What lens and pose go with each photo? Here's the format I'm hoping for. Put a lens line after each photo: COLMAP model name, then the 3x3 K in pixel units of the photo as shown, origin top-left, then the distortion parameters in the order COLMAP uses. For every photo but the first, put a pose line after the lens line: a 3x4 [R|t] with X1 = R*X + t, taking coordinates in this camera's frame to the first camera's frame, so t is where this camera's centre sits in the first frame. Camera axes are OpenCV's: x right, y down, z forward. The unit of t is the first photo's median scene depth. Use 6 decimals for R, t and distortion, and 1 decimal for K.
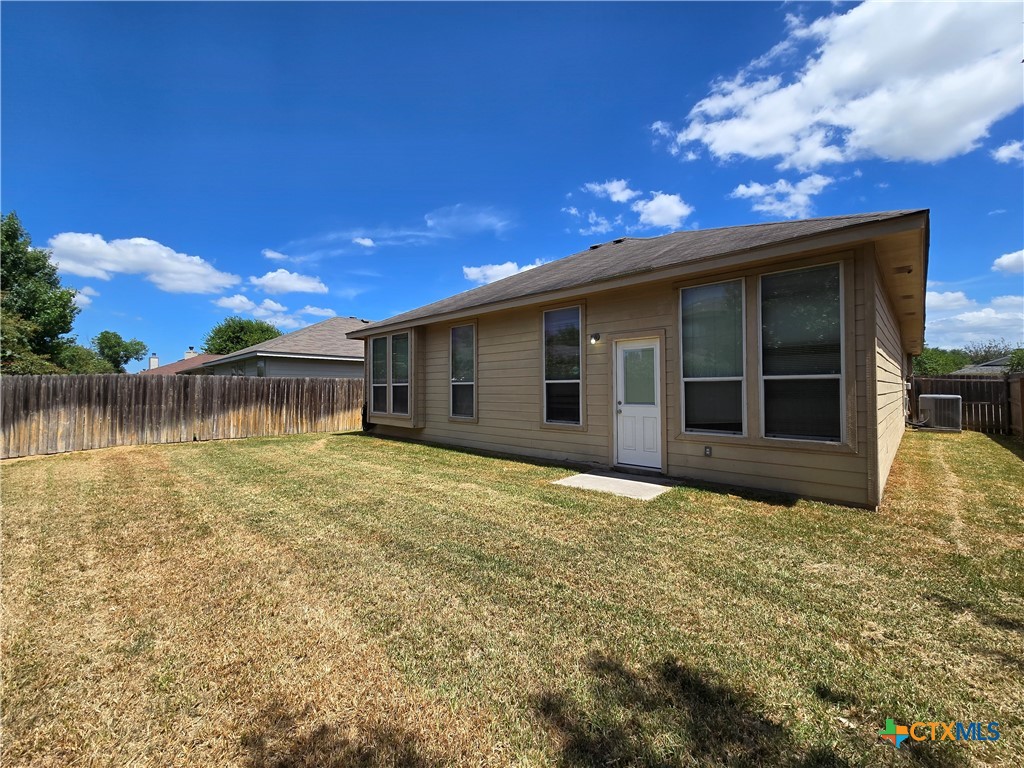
lens RADIAL K [[422.1, 0, 507.8], [0, 422.1, 377.6], [0, 0, 1]] dist [0.001307, -0.000313]
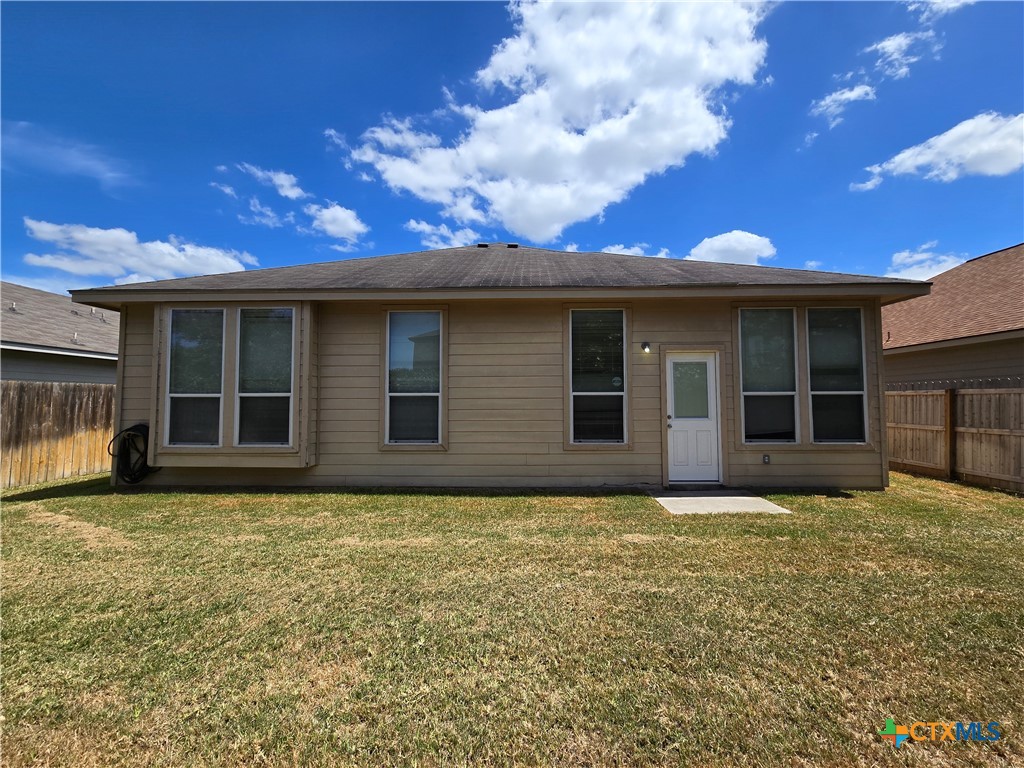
lens RADIAL K [[422.1, 0, 512.8], [0, 422.1, 386.6], [0, 0, 1]] dist [0.001307, -0.000313]
pose [[0.729713, 0.024404, 0.683318, -0.515302], [-0.017654, 0.999702, -0.016852, 0.010696], [-0.683526, 0.000234, 0.729926, 0.436044]]
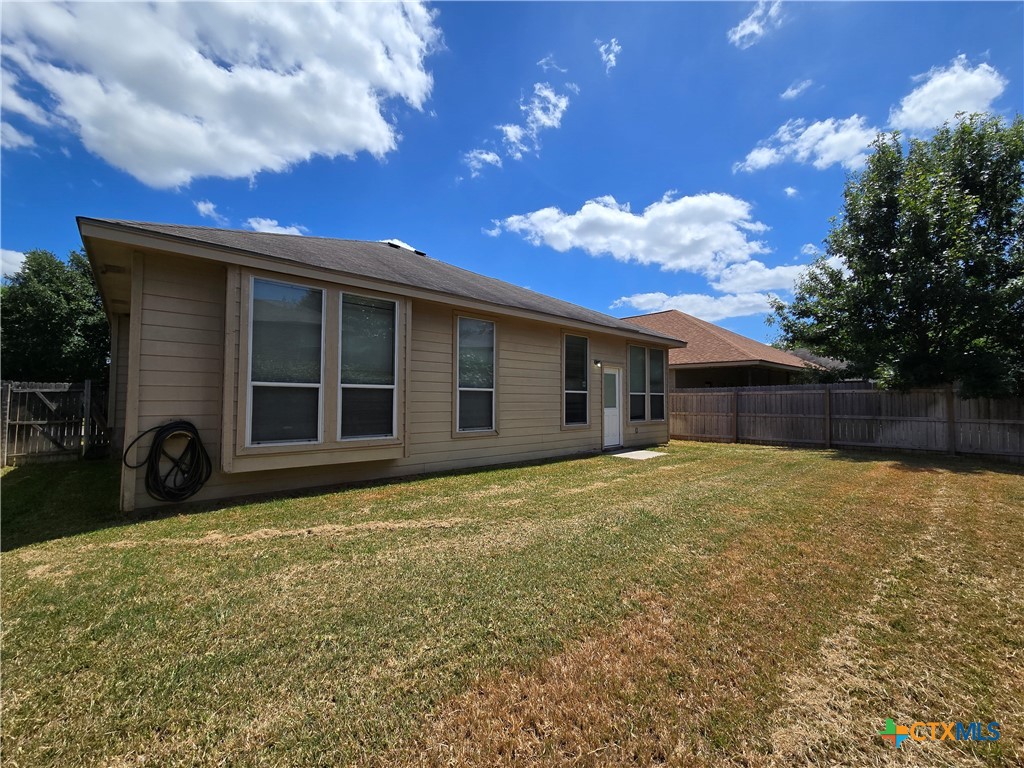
lens RADIAL K [[422.1, 0, 513.9], [0, 422.1, 400.0], [0, 0, 1]] dist [0.001307, -0.000313]
pose [[0.051342, -0.000741, 0.998681, -1.032665], [-0.036417, 0.999333, 0.002614, 0.032444], [-0.998017, -0.036503, 0.051280, 0.993908]]
